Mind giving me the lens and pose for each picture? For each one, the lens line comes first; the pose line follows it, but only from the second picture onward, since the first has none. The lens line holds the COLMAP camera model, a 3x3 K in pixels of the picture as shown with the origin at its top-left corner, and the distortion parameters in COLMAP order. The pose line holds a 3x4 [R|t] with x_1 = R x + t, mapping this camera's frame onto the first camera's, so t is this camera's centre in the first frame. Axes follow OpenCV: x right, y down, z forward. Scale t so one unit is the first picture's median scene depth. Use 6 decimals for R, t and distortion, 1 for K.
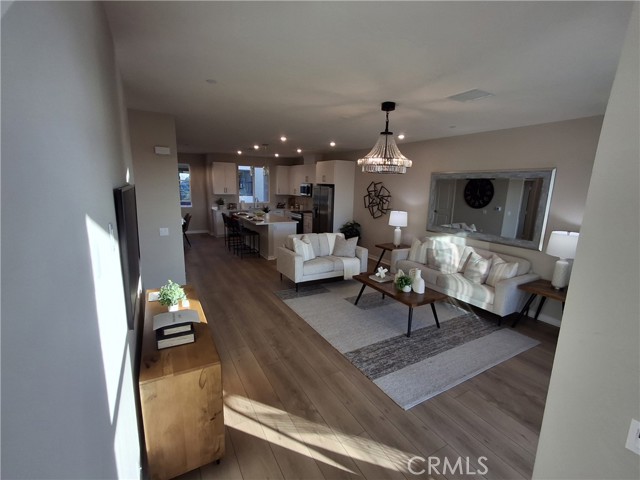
lens RADIAL K [[297.5, 0, 318.3], [0, 297.5, 242.5], [0, 0, 1]] dist [-0.003163, -0.000086]
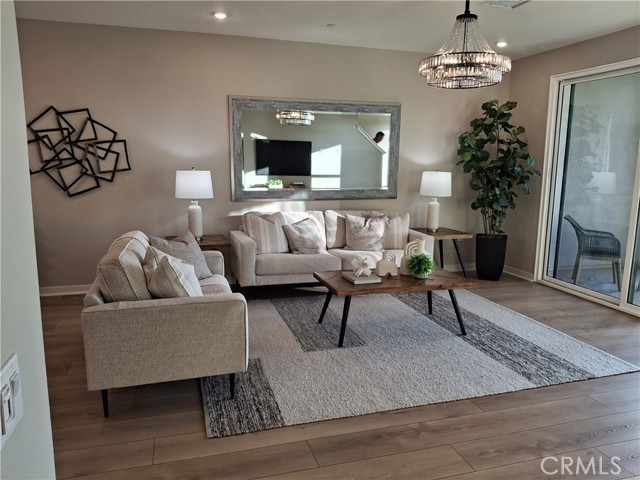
lens RADIAL K [[476.6, 0, 315.0], [0, 476.6, 245.5], [0, 0, 1]] dist [0.114704, -0.207911]
pose [[0.210896, -0.201268, 0.956564, -0.511197], [0.178916, 0.969990, 0.164647, -0.082578], [-0.960995, 0.136421, 0.240577, 0.661606]]
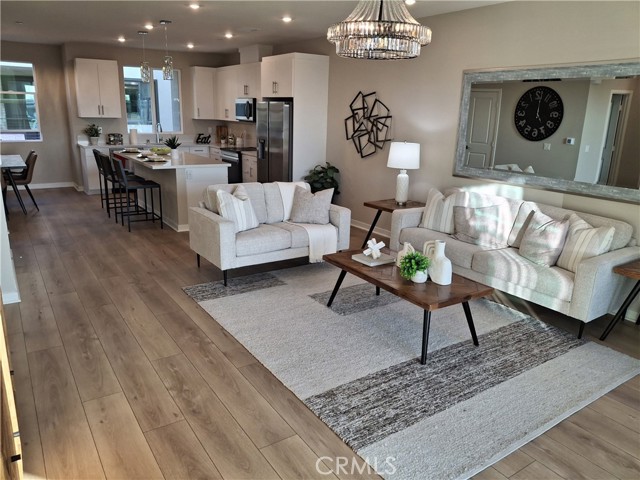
lens RADIAL K [[476.9, 0, 301.4], [0, 476.9, 236.9], [0, 0, 1]] dist [0.113389, -0.220661]
pose [[0.998432, -0.015803, 0.053694, 0.021753], [0.012305, 0.997818, 0.064867, 0.014537], [-0.054602, -0.064104, 0.996448, 0.087837]]
